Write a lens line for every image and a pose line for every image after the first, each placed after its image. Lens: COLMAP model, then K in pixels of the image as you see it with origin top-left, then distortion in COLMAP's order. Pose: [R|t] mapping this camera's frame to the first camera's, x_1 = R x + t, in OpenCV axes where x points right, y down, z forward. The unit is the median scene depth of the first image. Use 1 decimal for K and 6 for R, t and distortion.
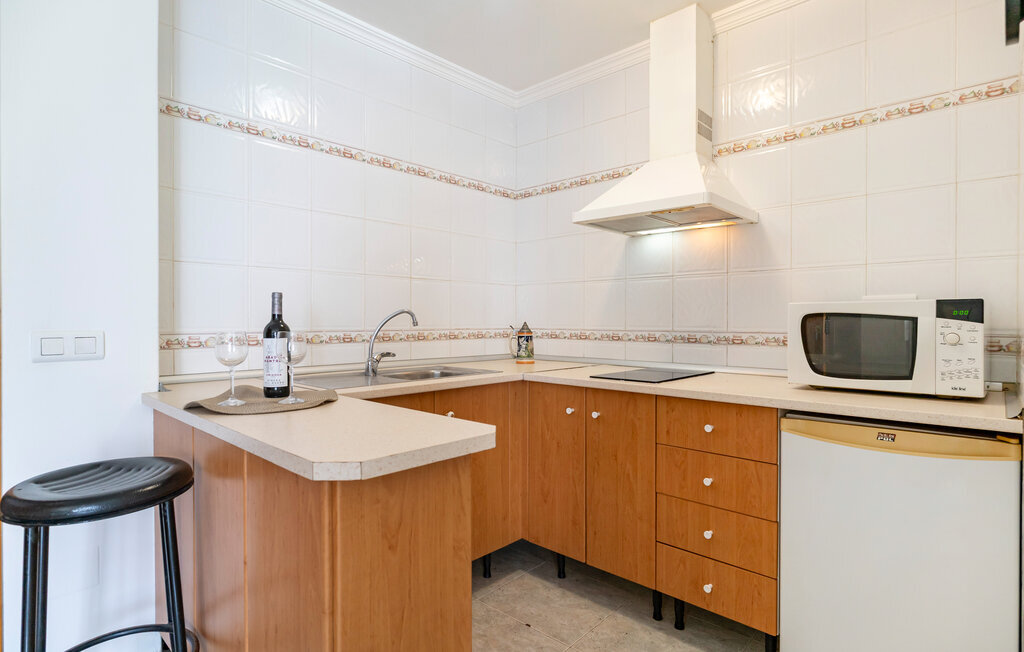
lens RADIAL K [[533.9, 0, 507.4], [0, 533.9, 319.6], [0, 0, 1]] dist [-0.009254, 0.004308]
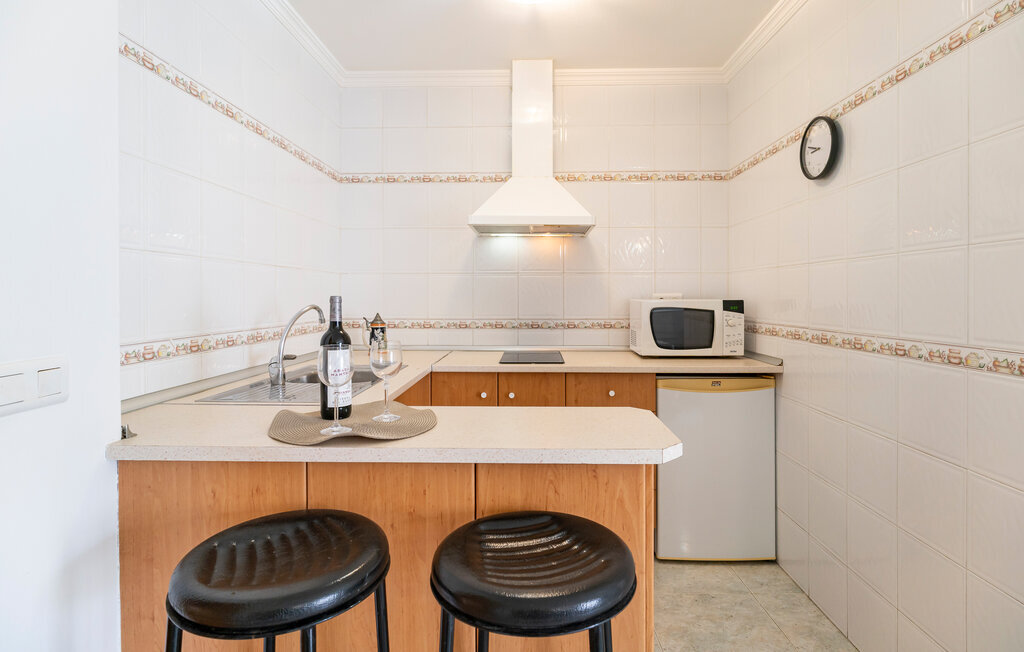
lens RADIAL K [[533.9, 0, 508.1], [0, 533.9, 300.3], [0, 0, 1]] dist [-0.009254, 0.004308]
pose [[0.739226, -0.008269, 0.673407, -0.575012], [0.000952, 0.999936, 0.011235, -0.037958], [-0.673457, -0.007664, 0.739187, 0.136783]]
